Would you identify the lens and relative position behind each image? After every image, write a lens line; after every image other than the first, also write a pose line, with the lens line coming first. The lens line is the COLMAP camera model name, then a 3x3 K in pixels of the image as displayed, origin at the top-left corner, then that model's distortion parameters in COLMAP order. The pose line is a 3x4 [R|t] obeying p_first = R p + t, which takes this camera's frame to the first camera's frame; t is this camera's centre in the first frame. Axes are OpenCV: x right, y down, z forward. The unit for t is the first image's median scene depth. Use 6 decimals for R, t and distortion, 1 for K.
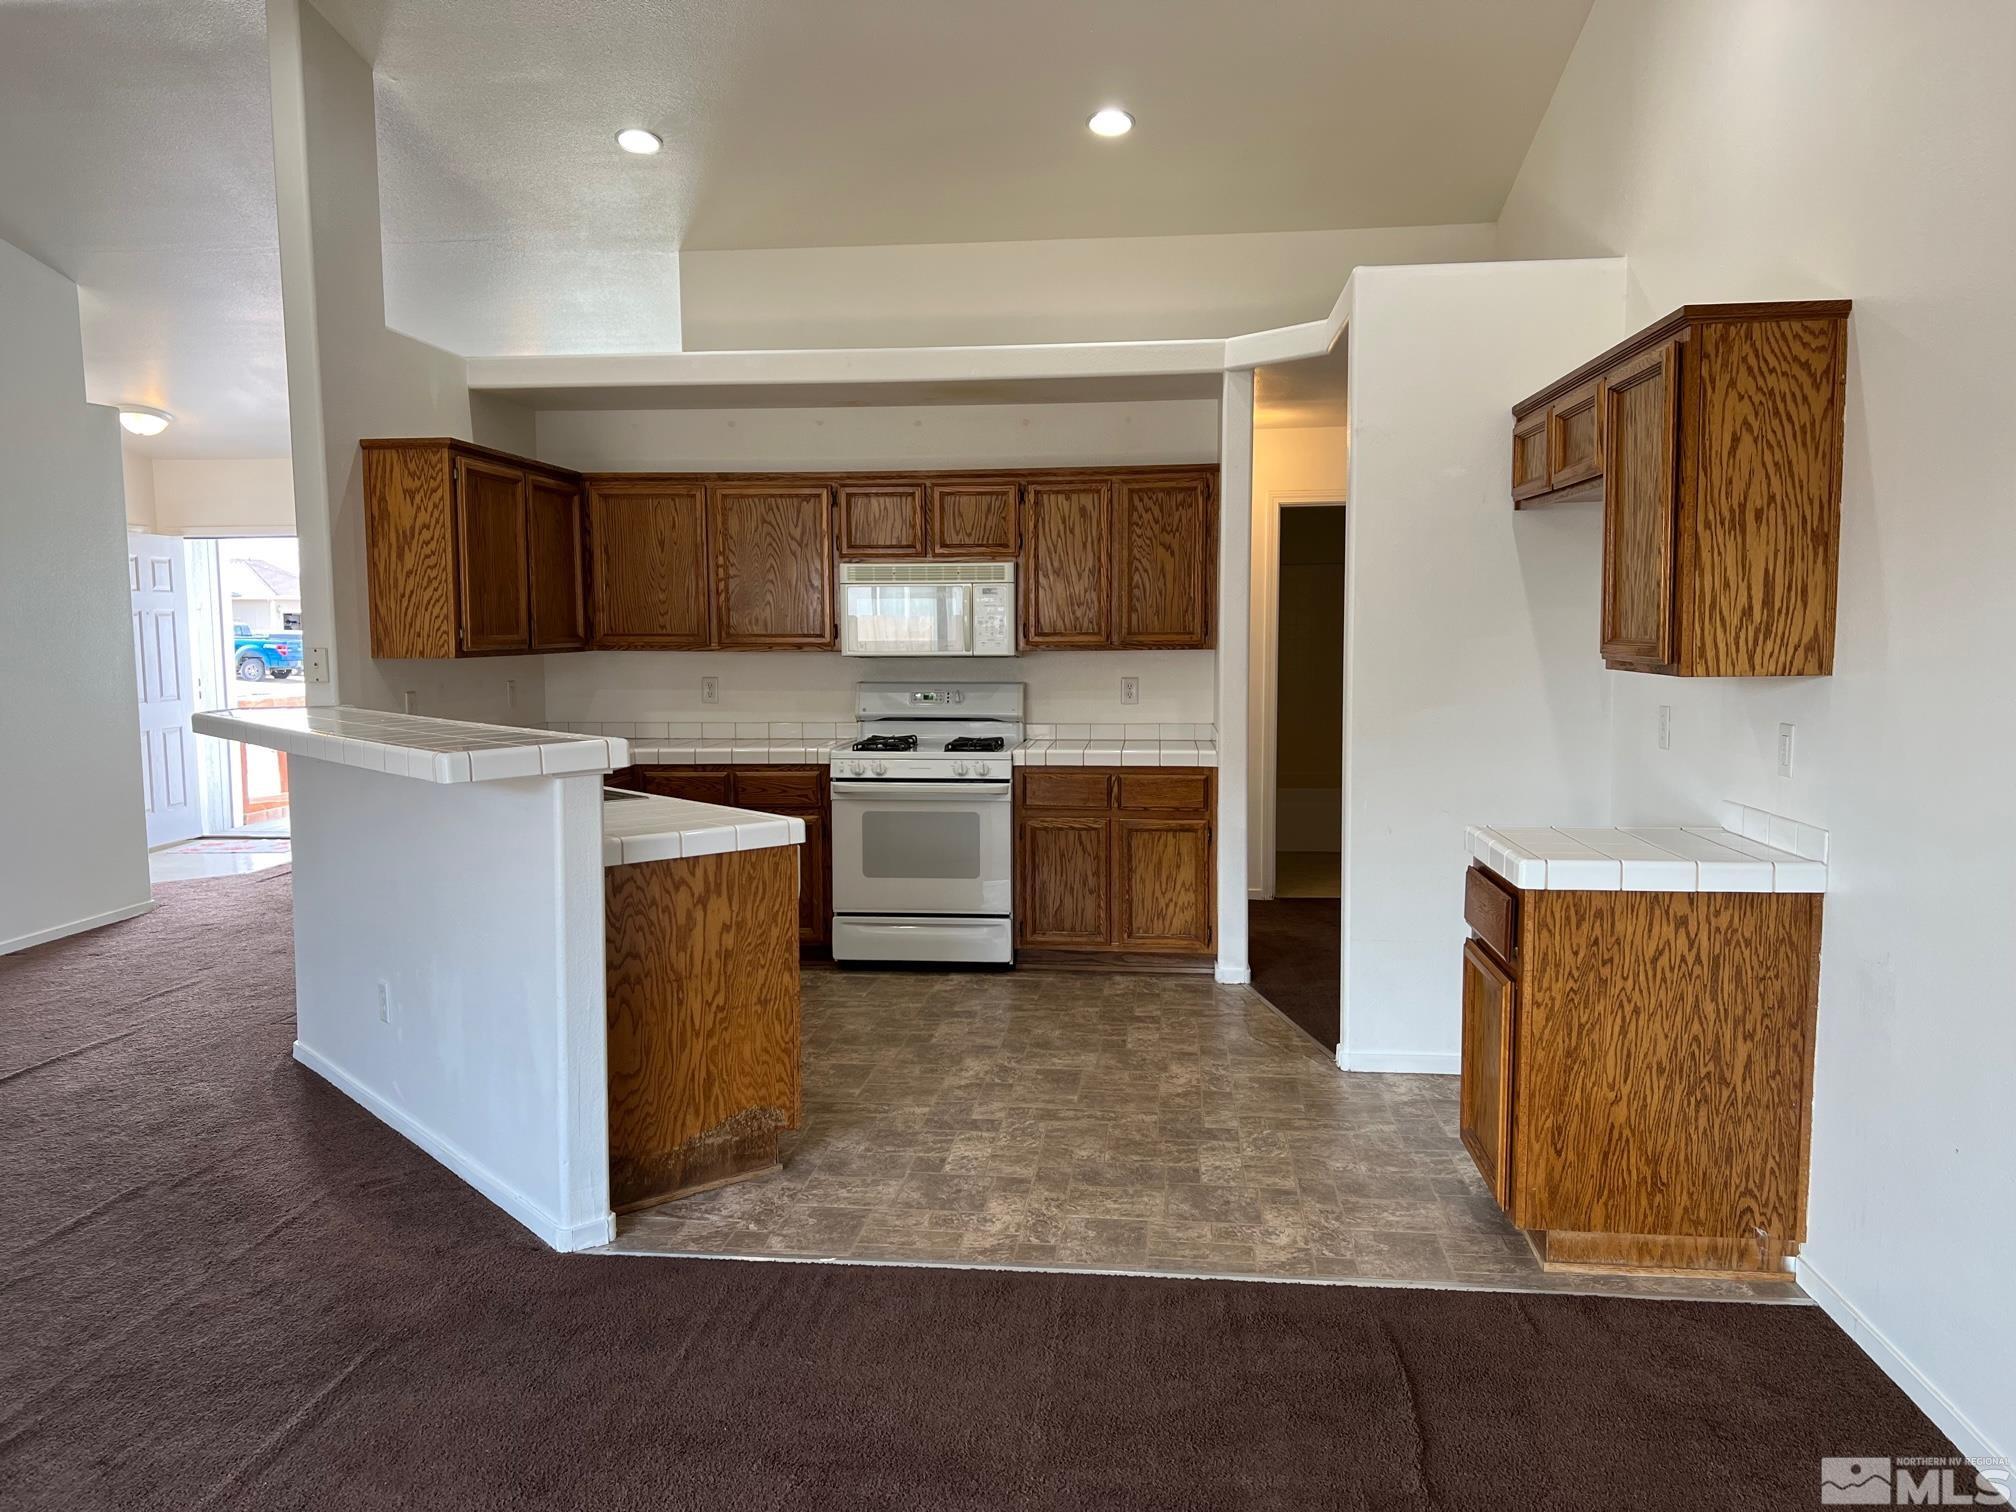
lens RADIAL K [[1501.0, 0, 1008.0], [0, 1501.0, 756.0], [0, 0, 1]] dist [0.128433, -0.197384]
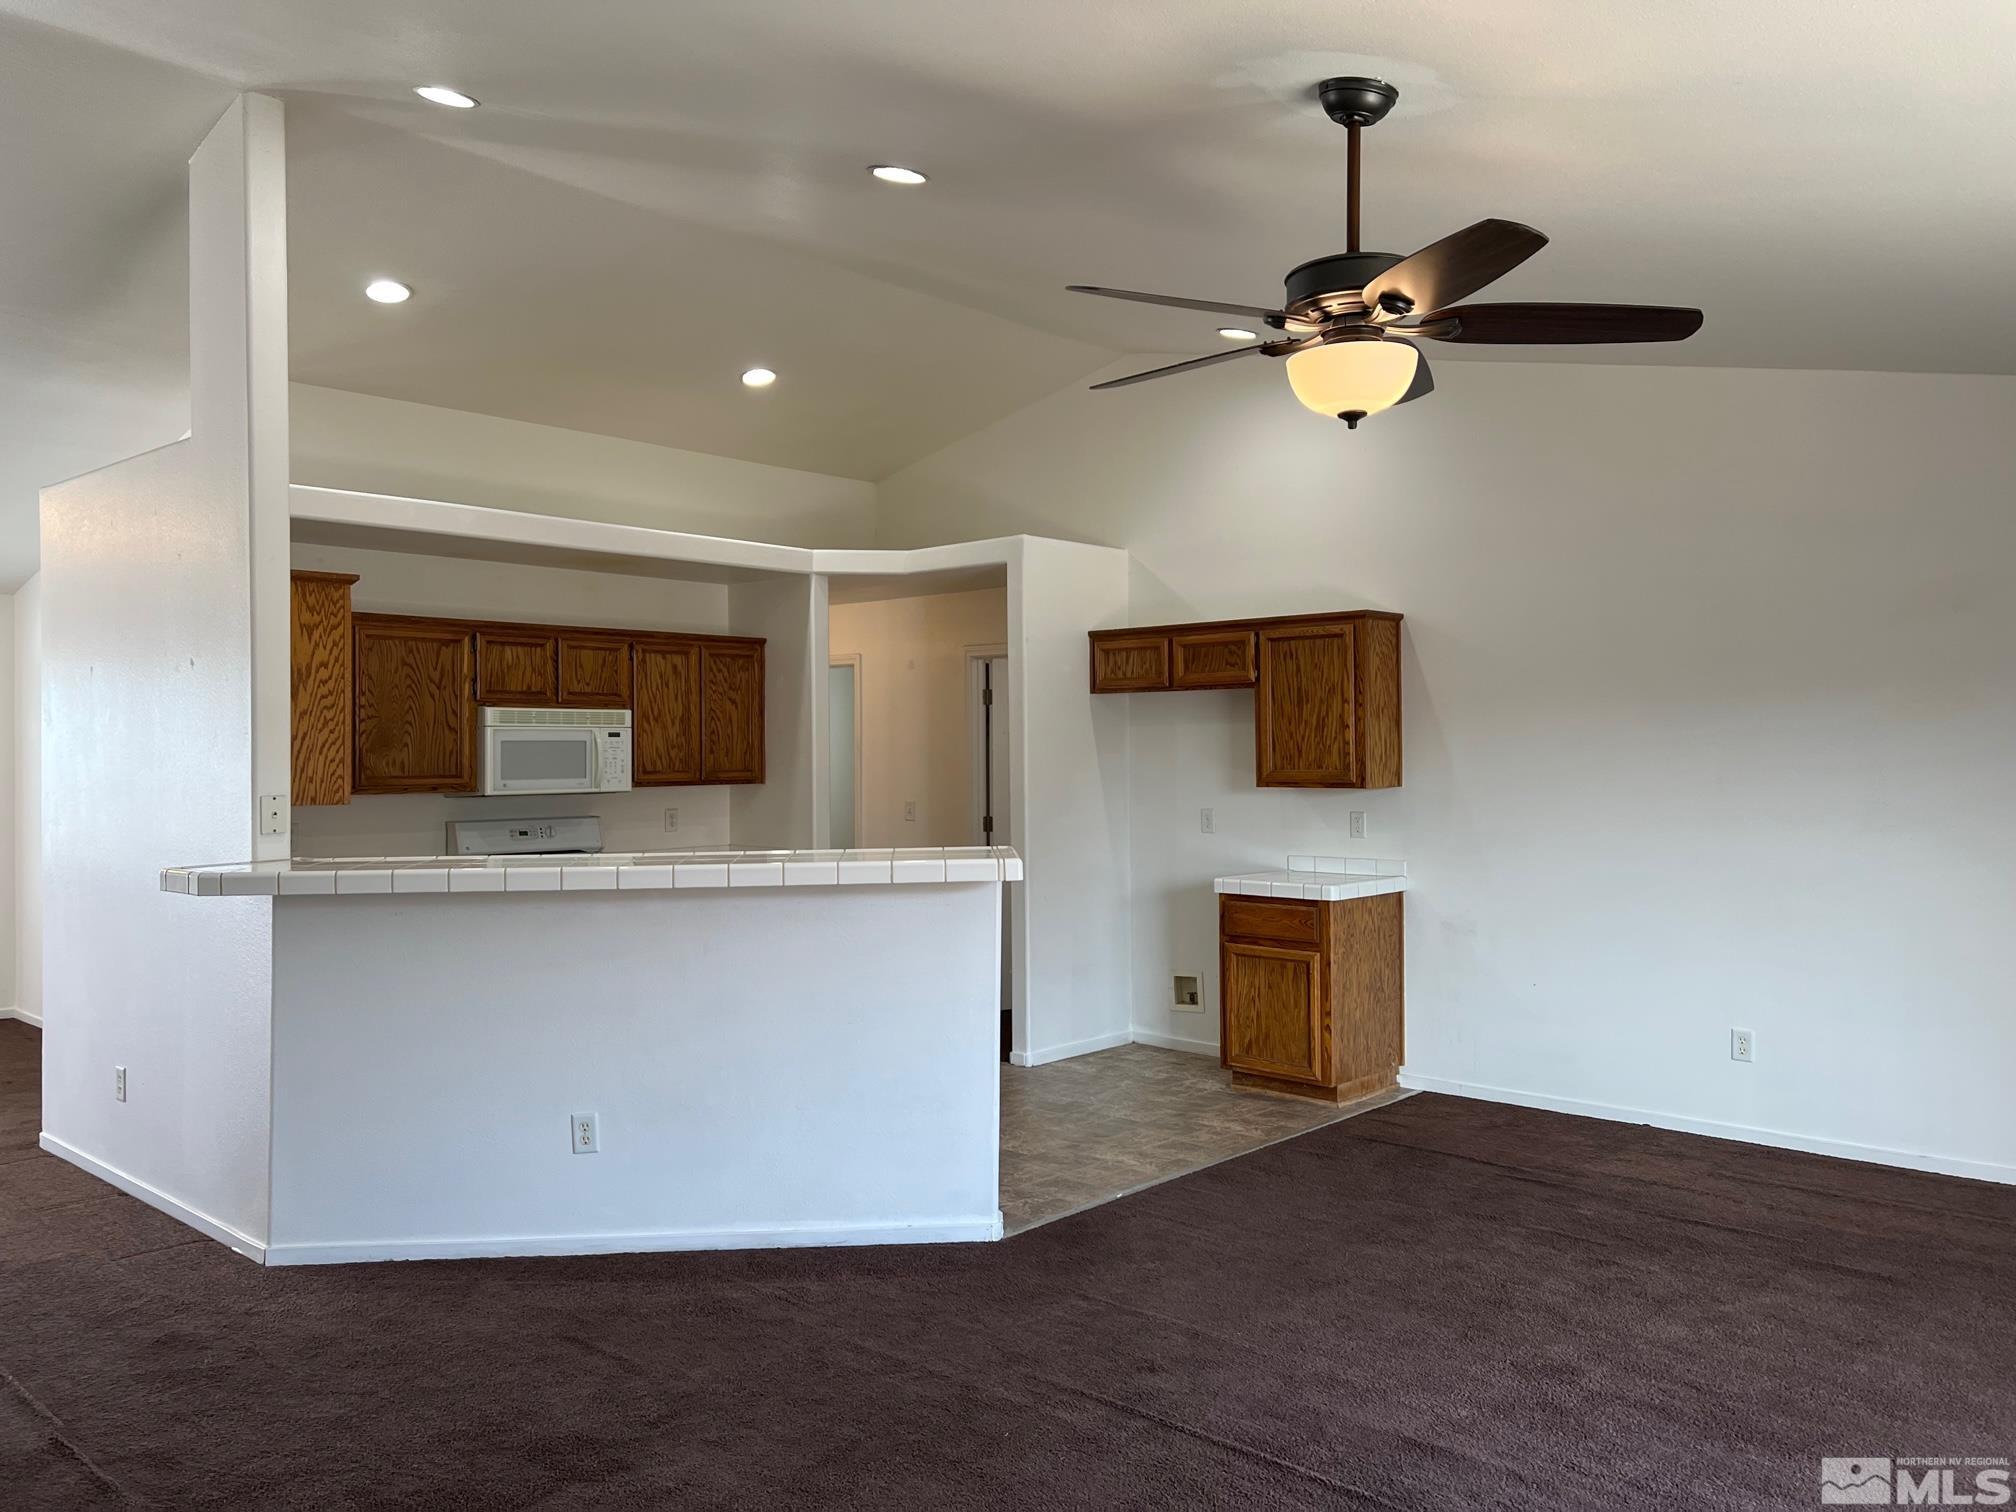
lens RADIAL K [[1512.3, 0, 1008.0], [0, 1512.3, 756.0], [0, 0, 1]] dist [0.065152, -0.067267]
pose [[0.598679, 0.000827, 0.800989, -0.880962], [0.073202, 0.995758, -0.055741, -0.011245], [-0.797637, 0.092005, 0.596079, 0.108859]]
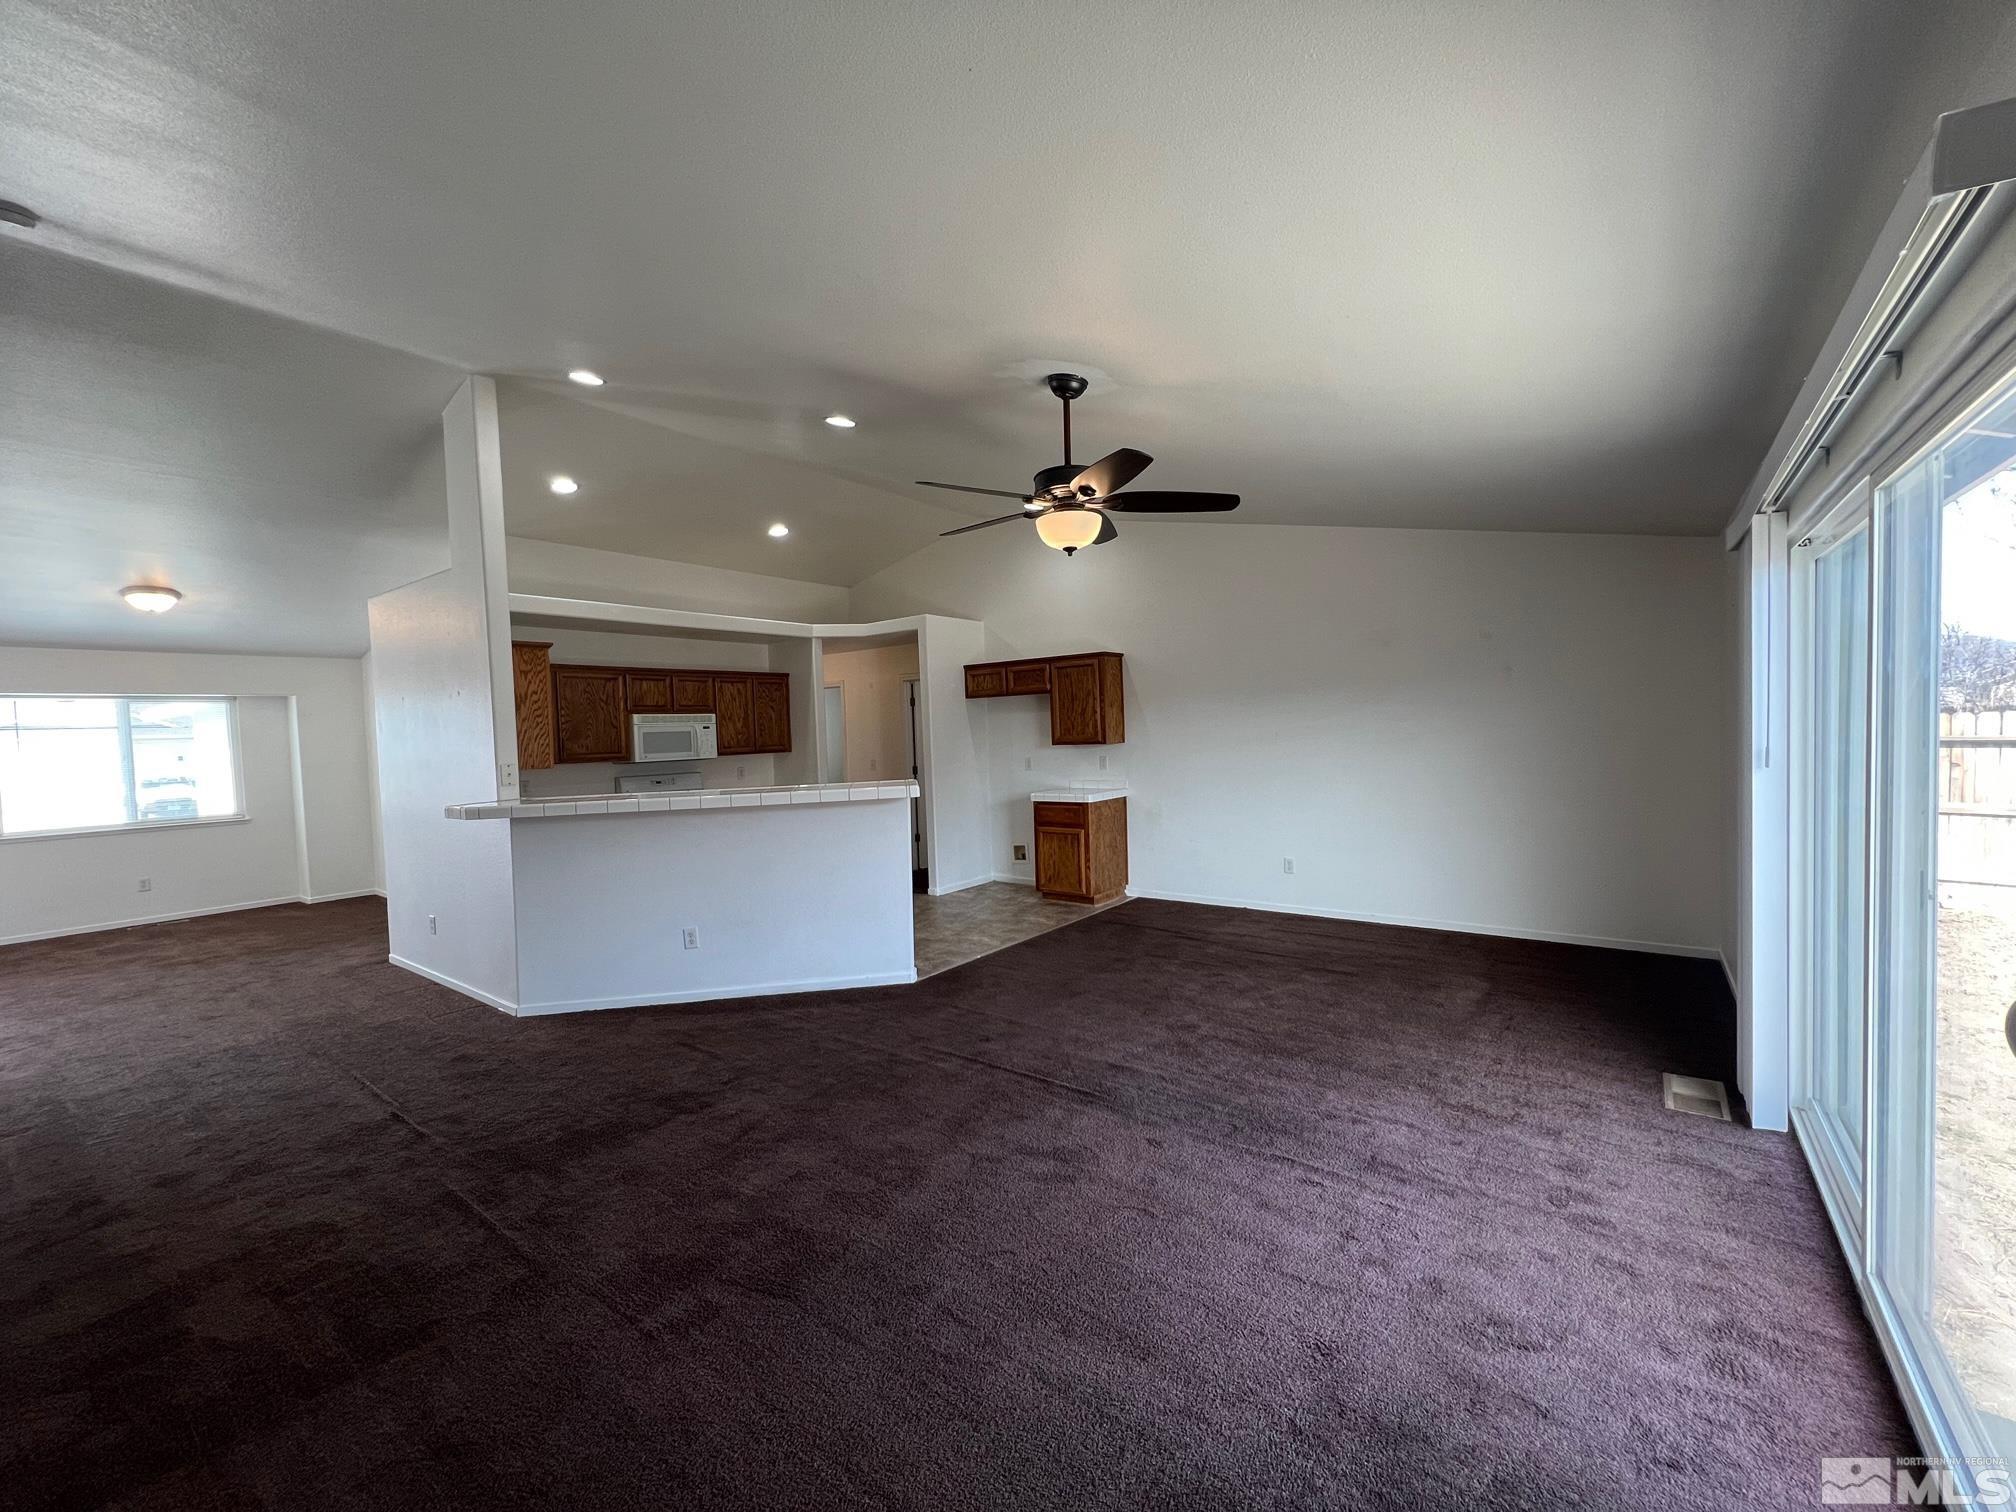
lens RADIAL K [[806.0, 0, 1012.4], [0, 806.0, 765.1], [0, 0, 1]] dist [0.010856, -0.003386]
pose [[0.523164, -0.048262, 0.850864, -0.876754], [0.107087, 0.994205, -0.009451, -0.003298], [-0.845477, 0.096061, 0.525300, 0.076177]]
